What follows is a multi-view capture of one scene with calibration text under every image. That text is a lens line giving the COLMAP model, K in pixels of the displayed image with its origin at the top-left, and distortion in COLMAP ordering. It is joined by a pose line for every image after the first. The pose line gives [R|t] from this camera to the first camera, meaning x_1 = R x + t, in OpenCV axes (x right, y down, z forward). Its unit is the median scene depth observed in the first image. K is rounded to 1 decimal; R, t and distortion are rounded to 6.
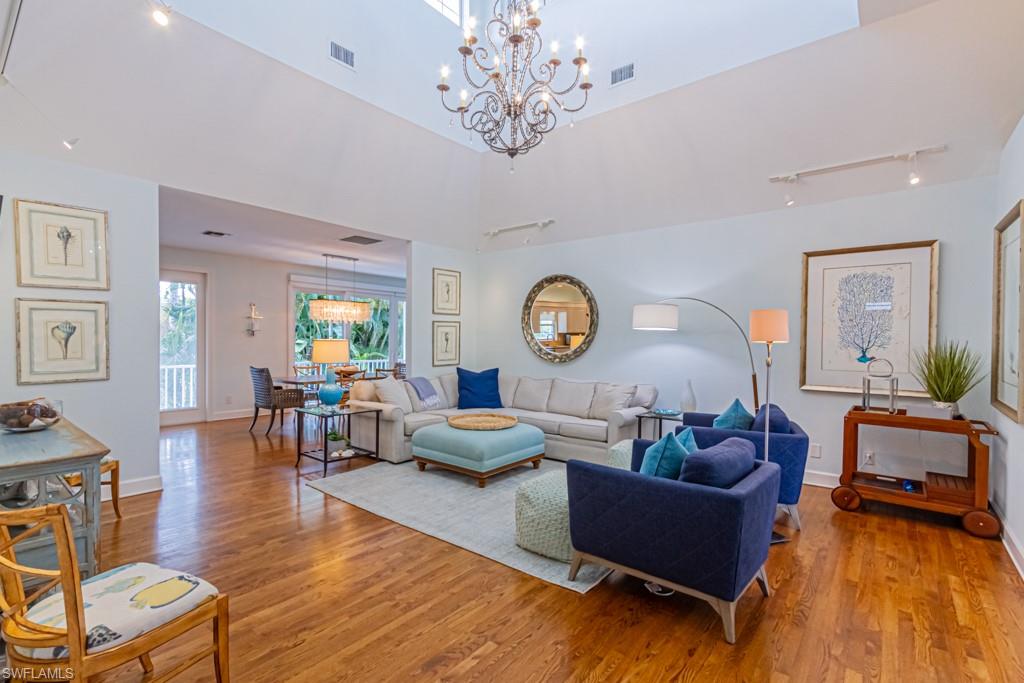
lens RADIAL K [[473.9, 0, 507.3], [0, 473.9, 340.5], [0, 0, 1]] dist [0.001679, -0.000030]
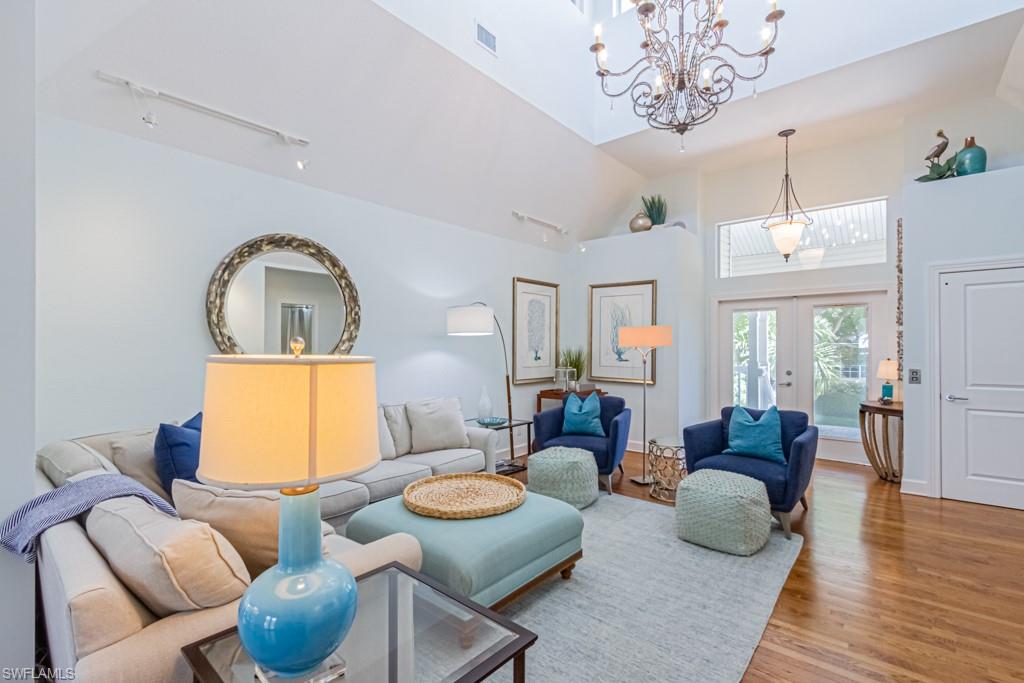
lens RADIAL K [[473.9, 0, 506.0], [0, 473.9, 345.6], [0, 0, 1]] dist [0.001679, -0.000030]
pose [[0.012494, -0.006879, 0.999898, -0.688669], [0.003138, 0.999972, 0.006840, -0.009961], [-0.999917, 0.003052, 0.012515, 1.061737]]
